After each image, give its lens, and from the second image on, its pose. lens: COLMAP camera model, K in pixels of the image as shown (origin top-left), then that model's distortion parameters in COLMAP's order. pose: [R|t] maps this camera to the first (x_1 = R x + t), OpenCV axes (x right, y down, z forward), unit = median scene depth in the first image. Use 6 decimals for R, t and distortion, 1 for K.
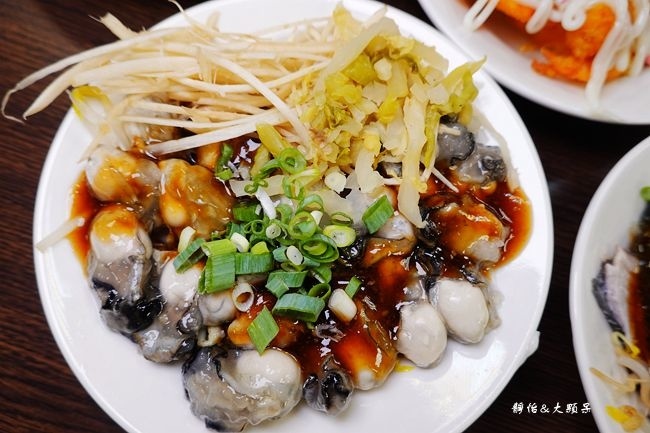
lens RADIAL K [[447.2, 0, 326.9], [0, 447.2, 219.3], [0, 0, 1]] dist [0.033085, 0.001166]
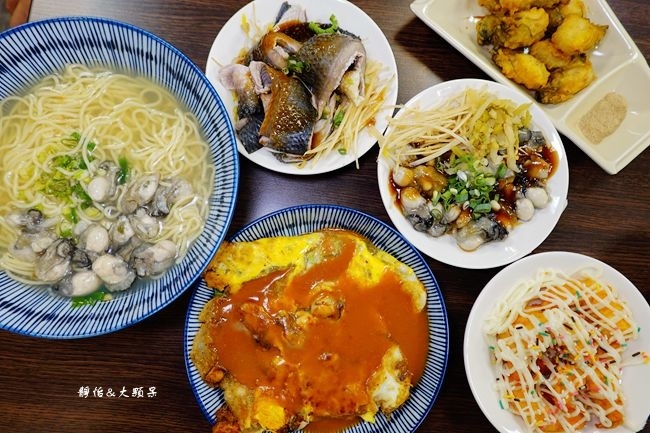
lens RADIAL K [[475.8, 0, 322.5], [0, 475.8, 215.0], [0, 0, 1]] dist [0.050997, 0.009090]
pose [[0.977085, -0.212787, -0.005135, -0.983544], [0.210773, 0.963914, 0.162617, -0.449255], [-0.029653, -0.159973, 0.986676, -1.863219]]
